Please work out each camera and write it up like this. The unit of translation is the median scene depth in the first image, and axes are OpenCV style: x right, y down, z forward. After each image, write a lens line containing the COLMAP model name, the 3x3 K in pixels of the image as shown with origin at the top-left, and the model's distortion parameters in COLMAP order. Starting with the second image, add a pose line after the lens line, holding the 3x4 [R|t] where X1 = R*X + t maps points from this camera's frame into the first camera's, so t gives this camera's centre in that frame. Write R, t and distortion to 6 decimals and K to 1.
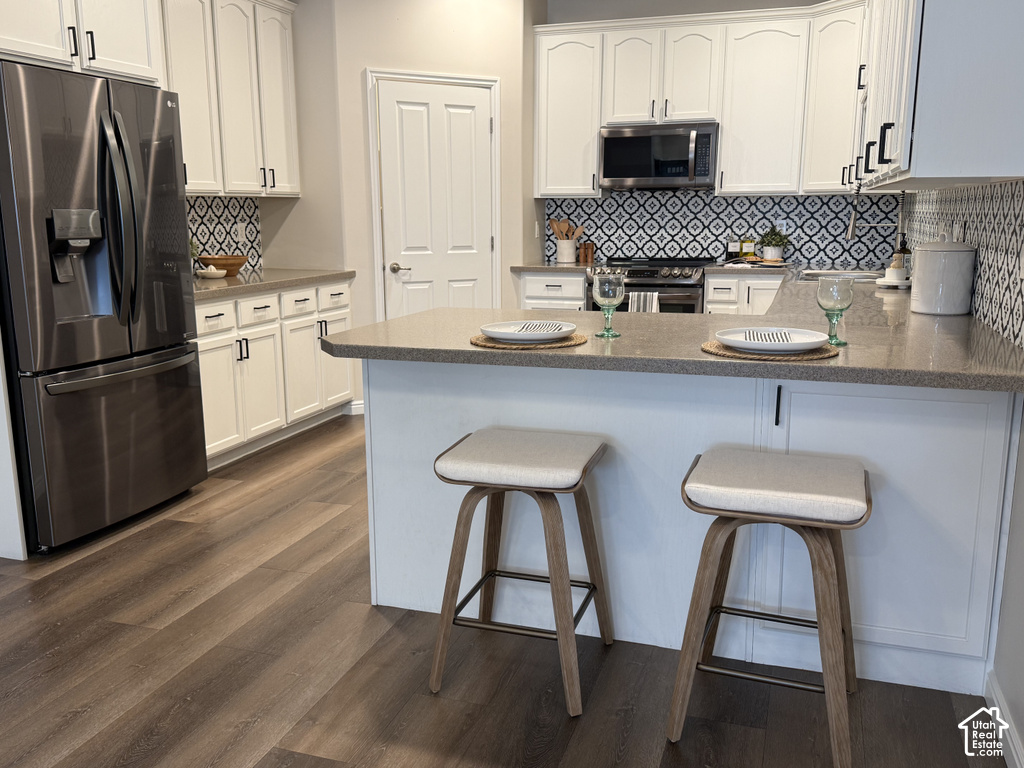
lens RADIAL K [[890.2, 0, 515.7], [0, 890.2, 385.3], [0, 0, 1]] dist [0.210894, -0.006619]
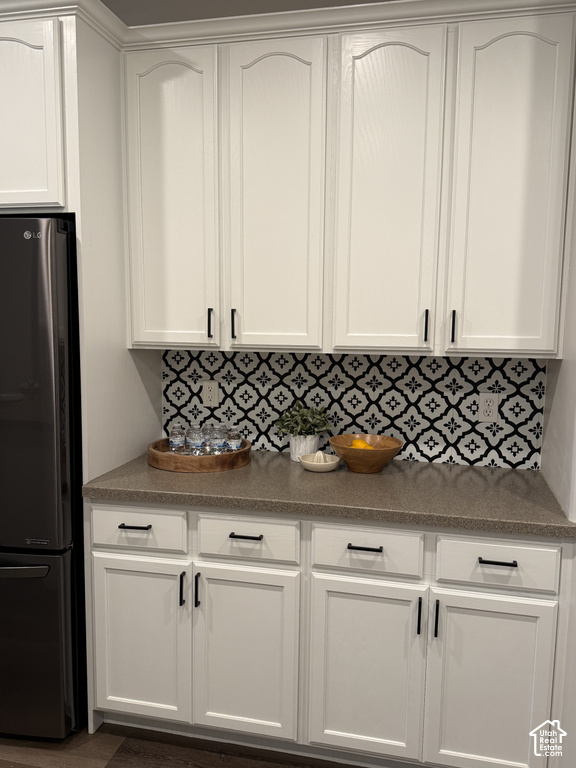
lens RADIAL K [[622.9, 0, 284.2], [0, 622.9, 384.7], [0, 0, 1]] dist [0.026922, -0.047183]
pose [[0.107676, 0.123366, -0.986502, 0.095519], [-0.212482, 0.972199, 0.098385, -0.187072], [0.971214, 0.199021, 0.130896, 0.774391]]
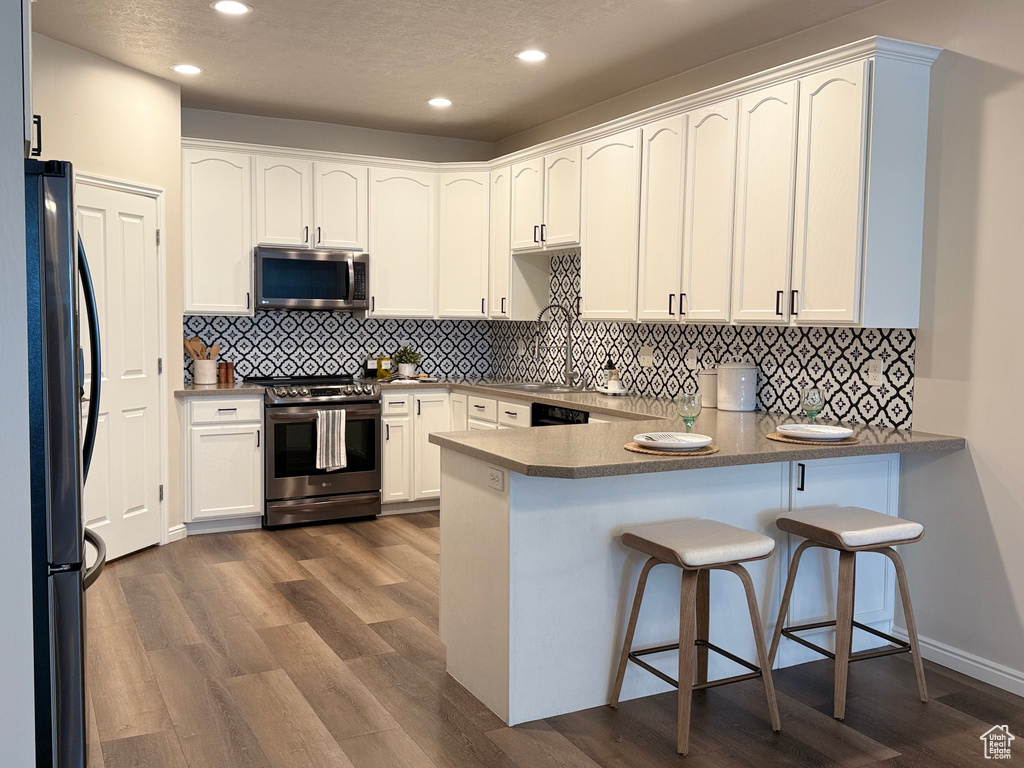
lens RADIAL K [[937.3, 0, 546.1], [0, 937.3, 394.4], [0, 0, 1]] dist [-0.013573, 0.000000]
pose [[0.675366, -0.050783, 0.735732, -0.459826], [0.137672, 0.988771, -0.058127, -0.027443], [-0.724519, 0.140547, 0.674774, 0.123429]]
